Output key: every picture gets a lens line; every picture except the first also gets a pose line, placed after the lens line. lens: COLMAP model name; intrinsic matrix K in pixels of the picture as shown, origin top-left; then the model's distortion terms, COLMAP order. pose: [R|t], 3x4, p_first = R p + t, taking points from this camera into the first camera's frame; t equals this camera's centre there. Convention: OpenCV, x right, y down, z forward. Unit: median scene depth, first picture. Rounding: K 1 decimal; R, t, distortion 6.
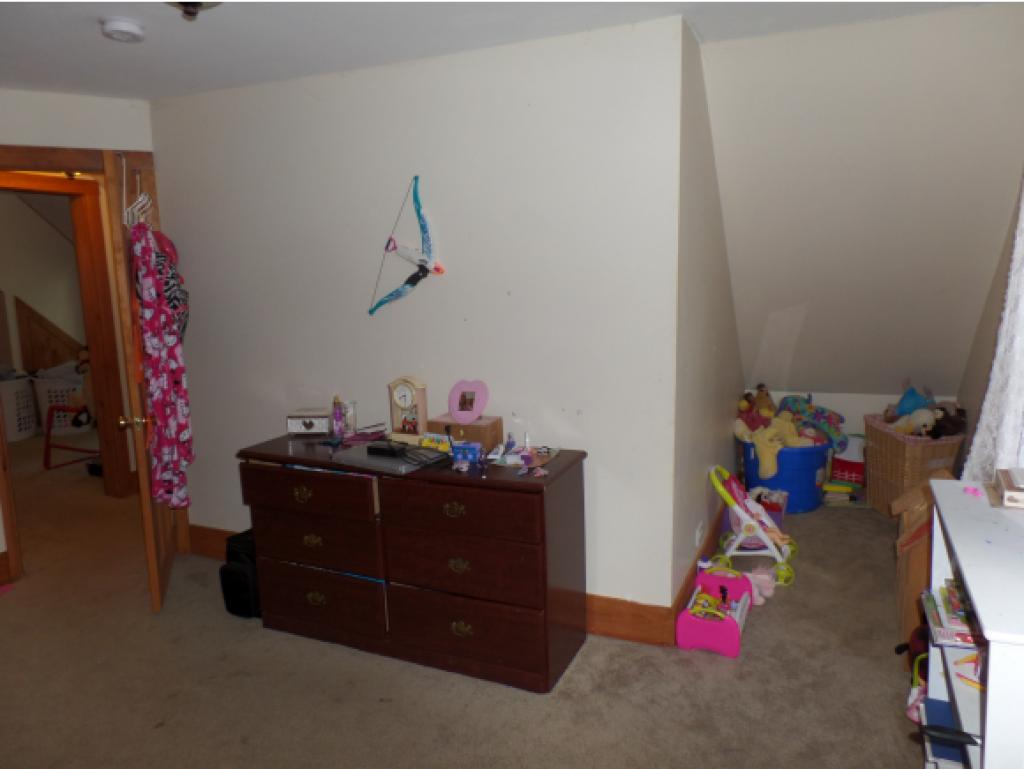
lens RADIAL K [[721.3, 0, 514.6], [0, 721.3, 382.7], [0, 0, 1]] dist [0.005354, 0.001726]
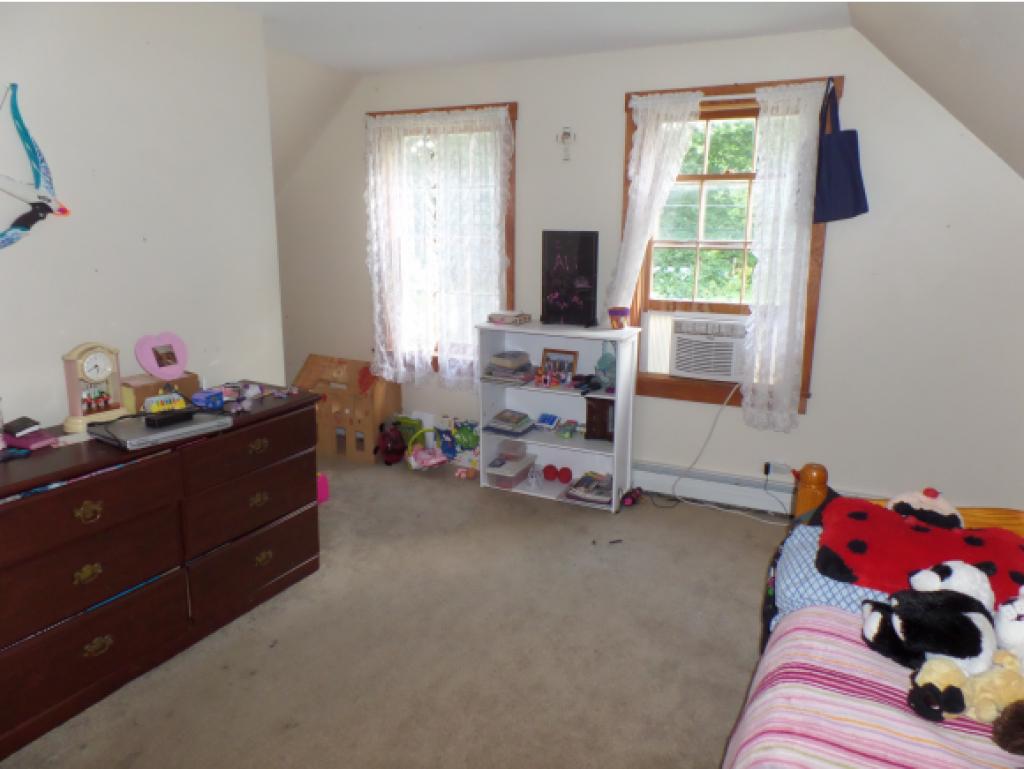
lens RADIAL K [[721.3, 0, 514.6], [0, 721.3, 382.7], [0, 0, 1]] dist [0.005354, 0.001726]
pose [[0.027528, -0.182254, 0.982866, -0.921965], [0.145565, 0.973489, 0.176438, -0.037095], [-0.988966, 0.138214, 0.053327, 0.476959]]
